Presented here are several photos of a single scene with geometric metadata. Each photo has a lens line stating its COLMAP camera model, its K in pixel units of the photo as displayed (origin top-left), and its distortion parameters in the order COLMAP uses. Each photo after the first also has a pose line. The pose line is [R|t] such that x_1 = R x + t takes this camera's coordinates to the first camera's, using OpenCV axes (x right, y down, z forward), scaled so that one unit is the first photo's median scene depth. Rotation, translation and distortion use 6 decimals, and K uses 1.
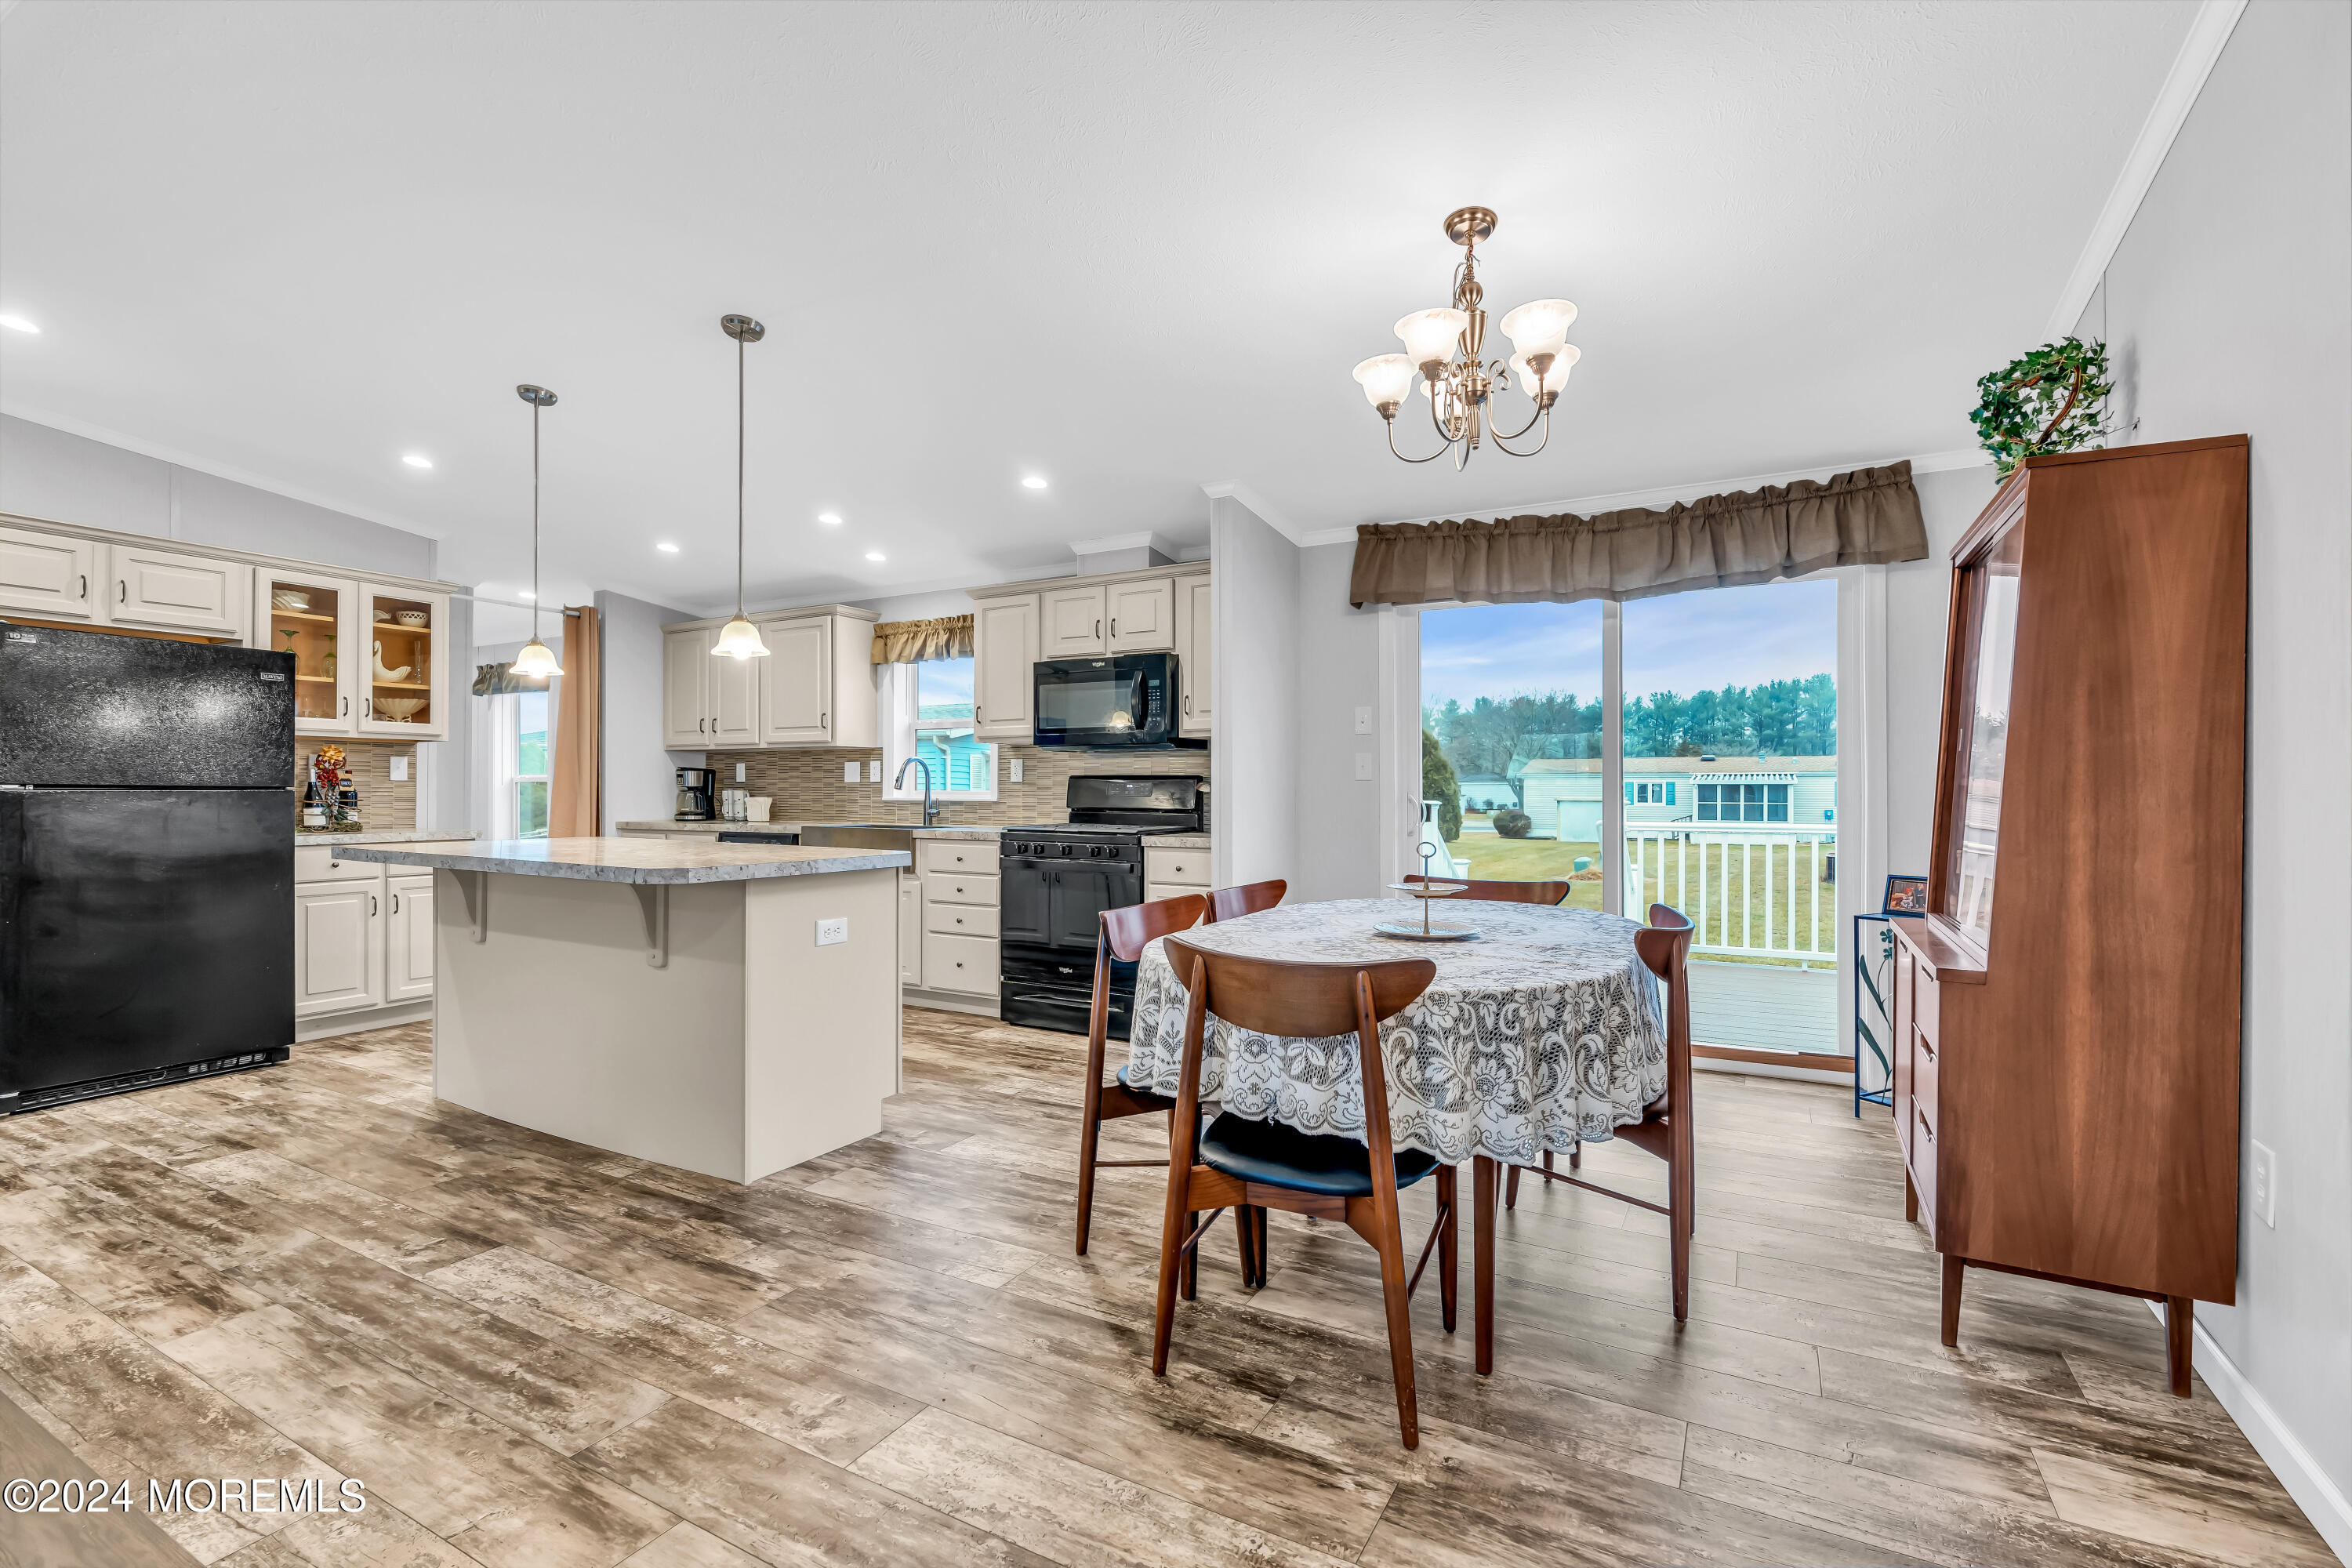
lens RADIAL K [[1052.3, 0, 1175.8], [0, 1052.3, 785.0], [0, 0, 1]] dist [-0.014931, 0.004888]
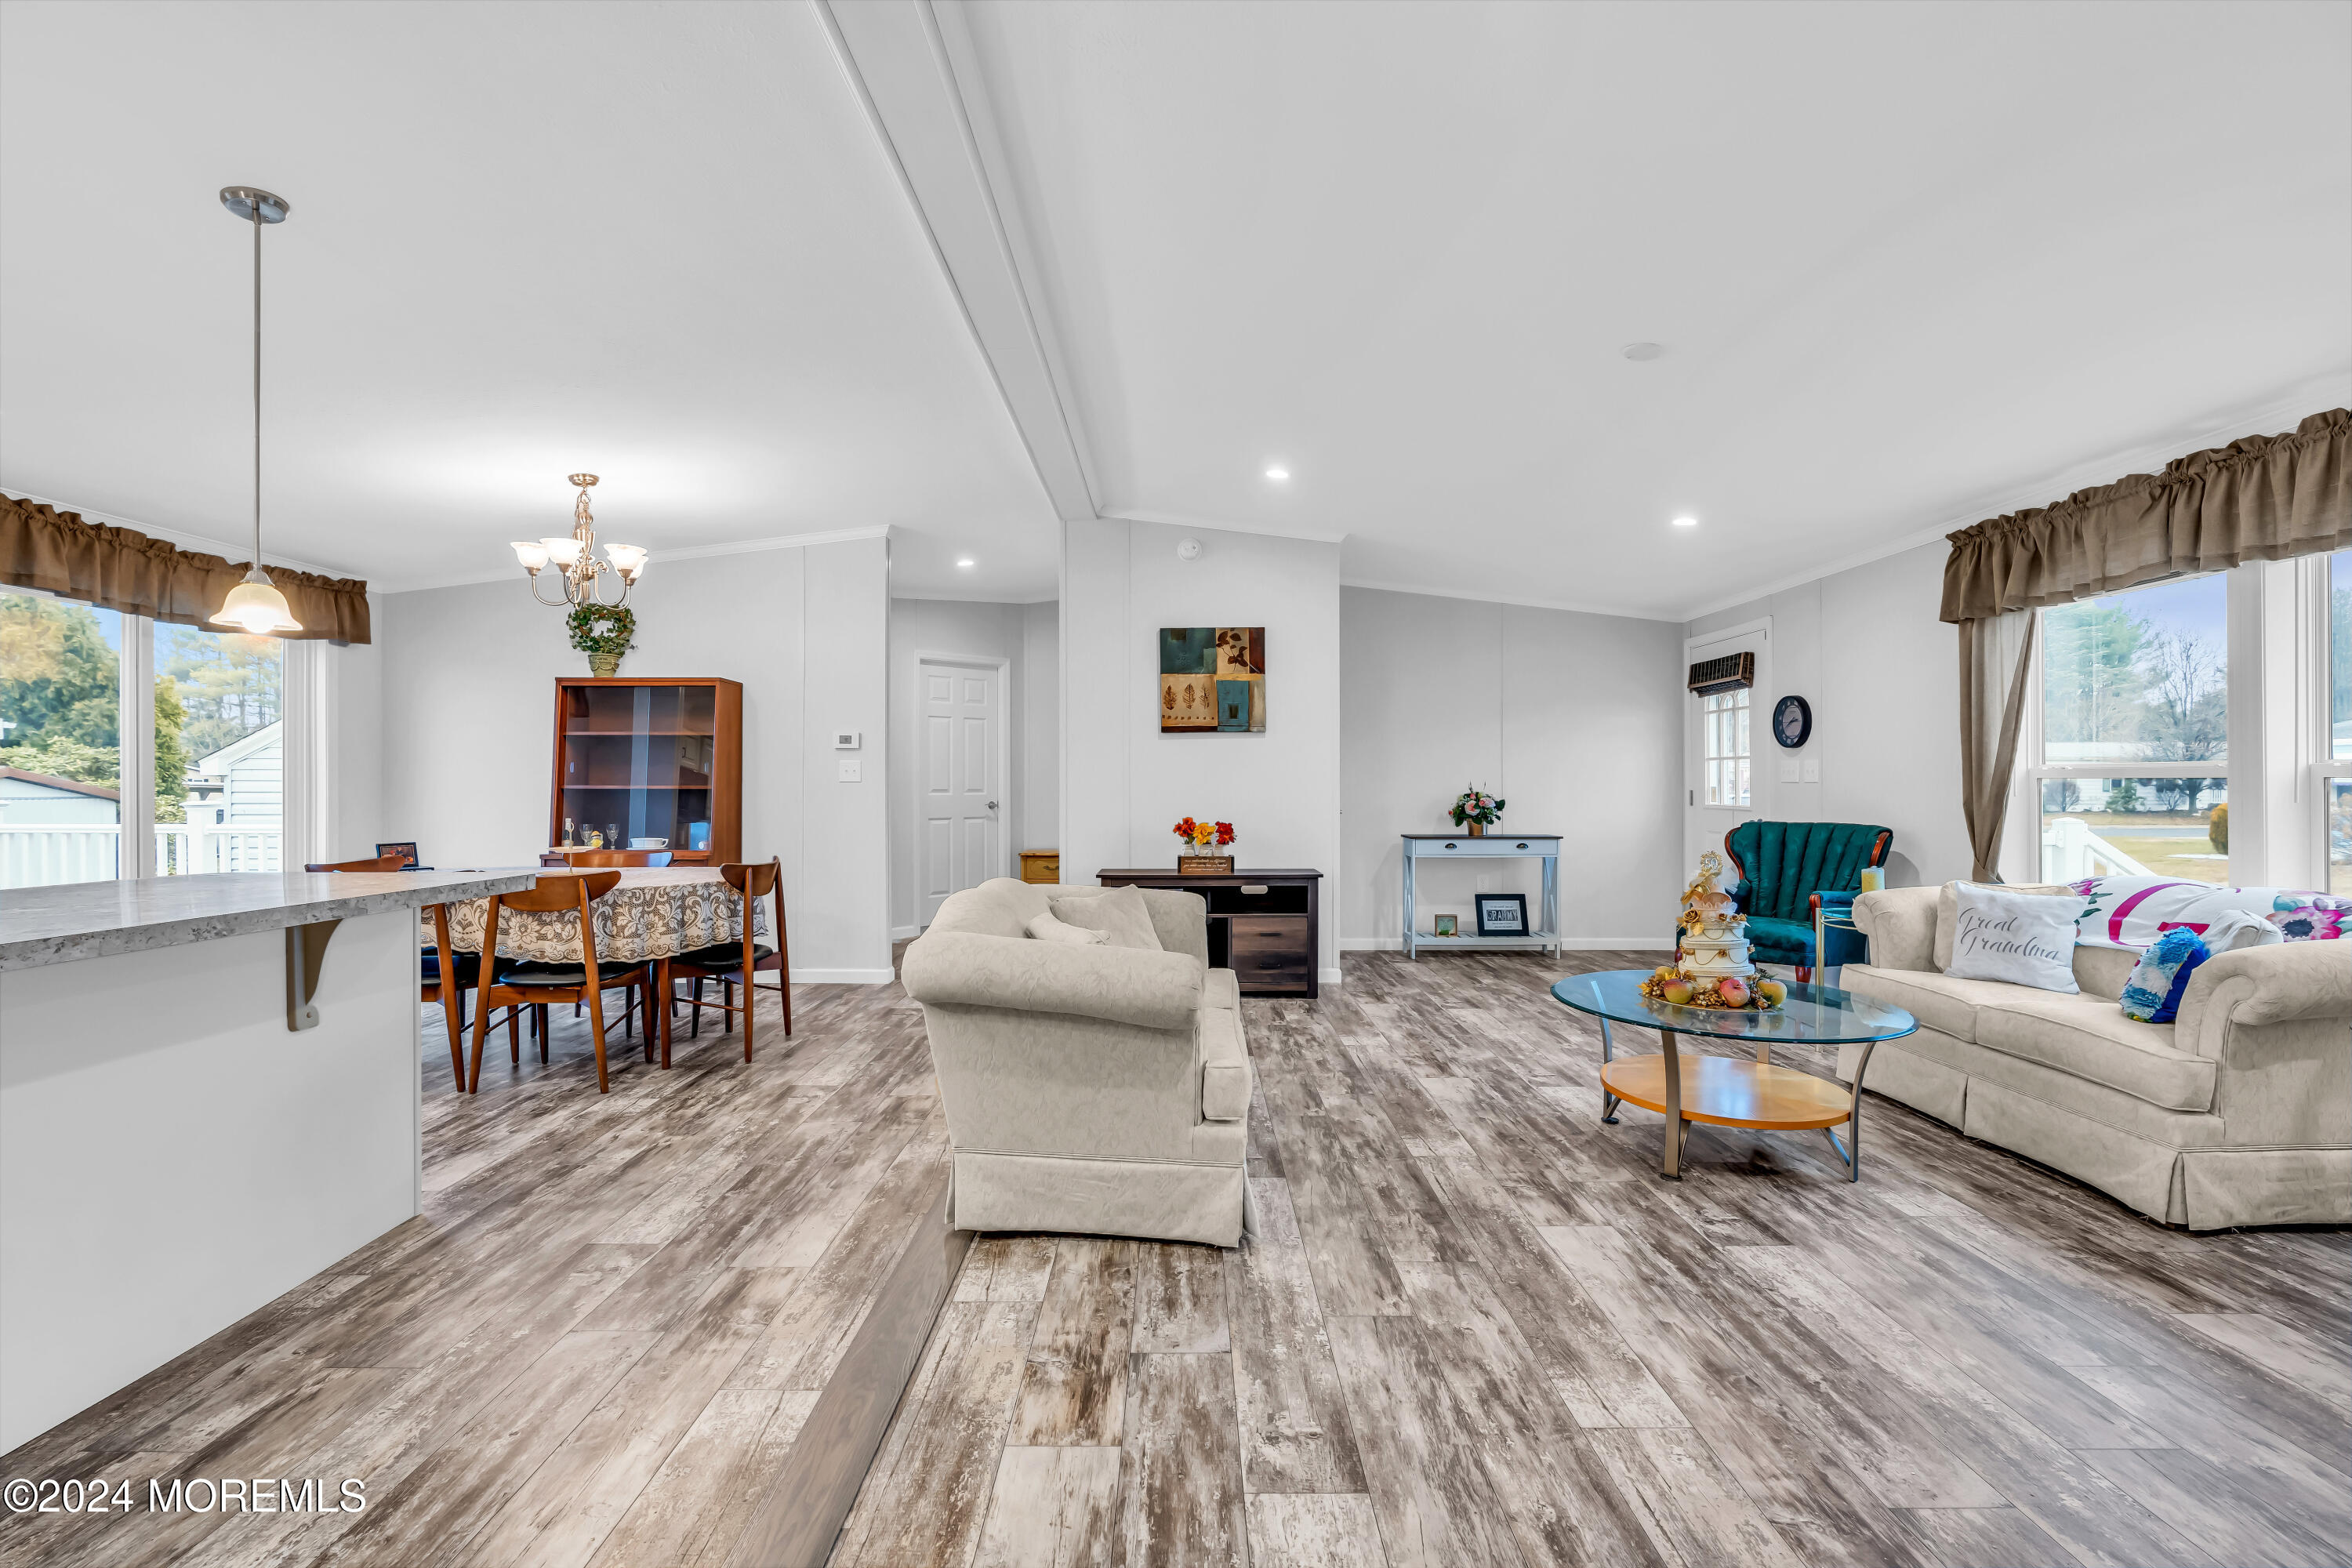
lens RADIAL K [[1052.3, 0, 1177.3], [0, 1052.3, 784.3], [0, 0, 1]] dist [-0.014931, 0.004888]
pose [[-0.483574, -0.001442, 0.875302, -0.958953], [-0.004098, 0.999991, -0.000616, -0.006454], [-0.875294, -0.003885, -0.483576, 0.522531]]
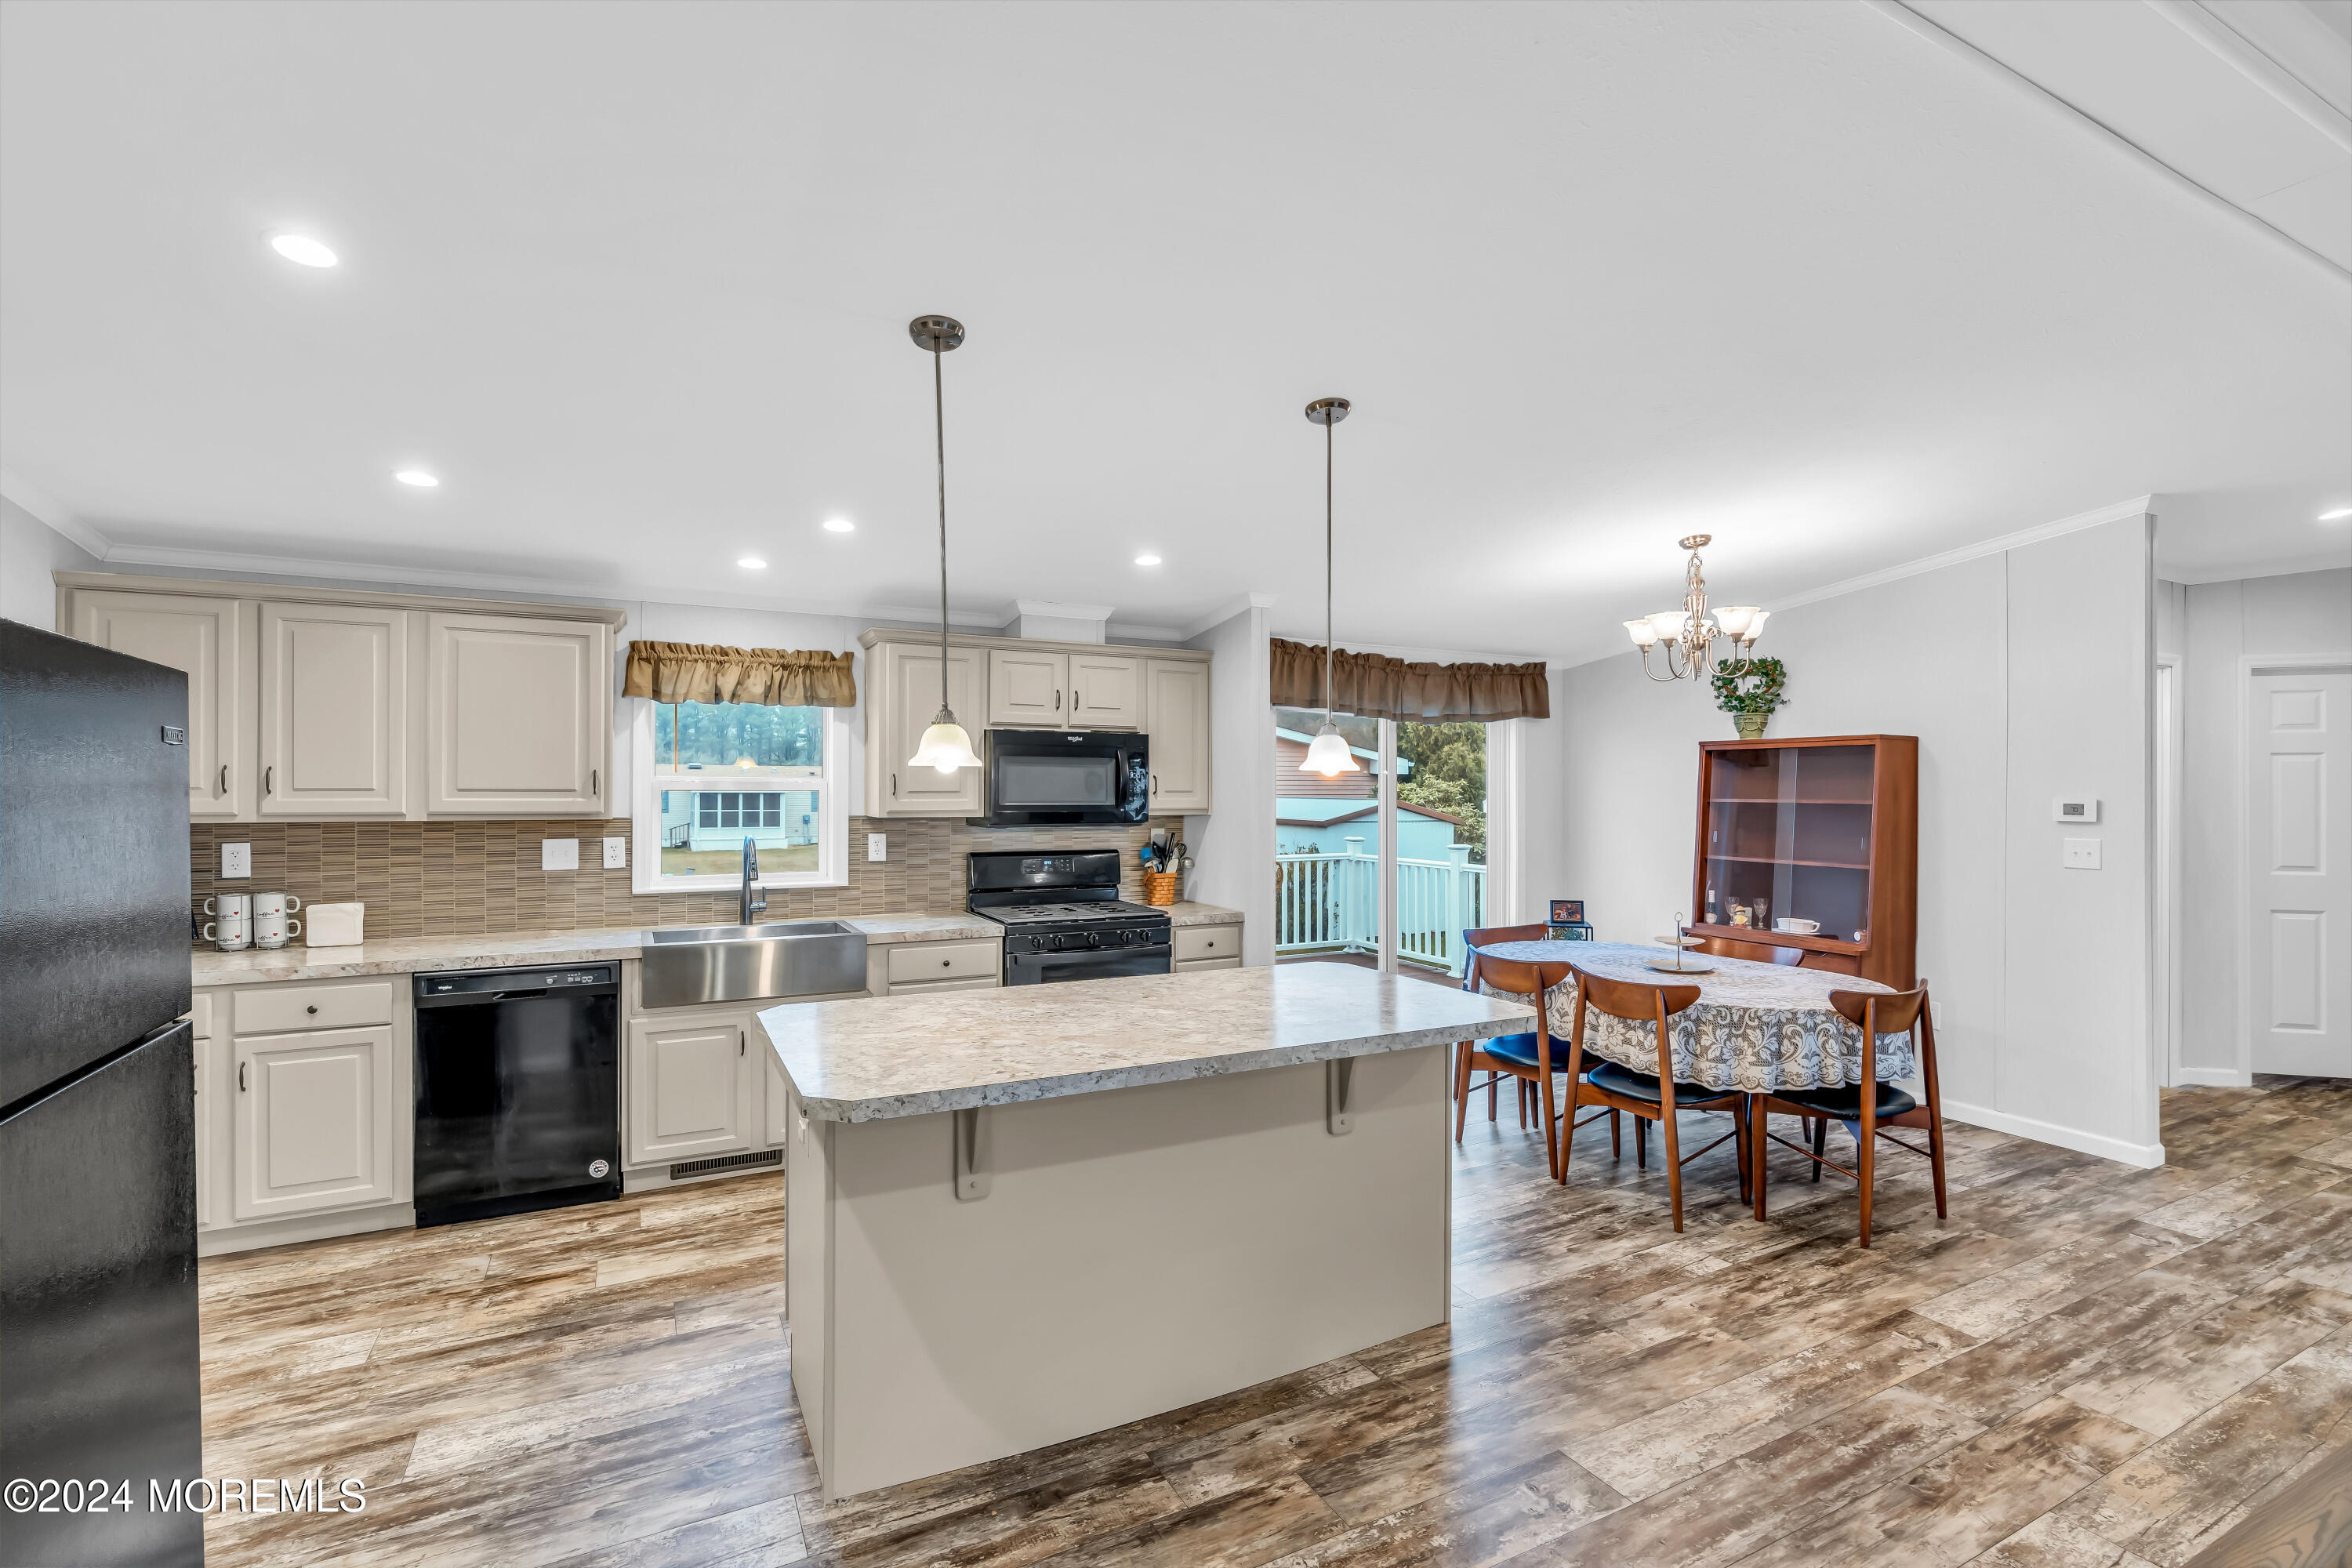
lens RADIAL K [[1052.3, 0, 1175.2], [0, 1052.3, 789.5], [0, 0, 1]] dist [-0.014931, 0.004888]
pose [[0.554662, 0.000840, 0.832076, -0.839779], [-0.004958, 0.999985, 0.002295, -0.073781], [-0.832061, -0.005398, 0.554658, 0.407994]]
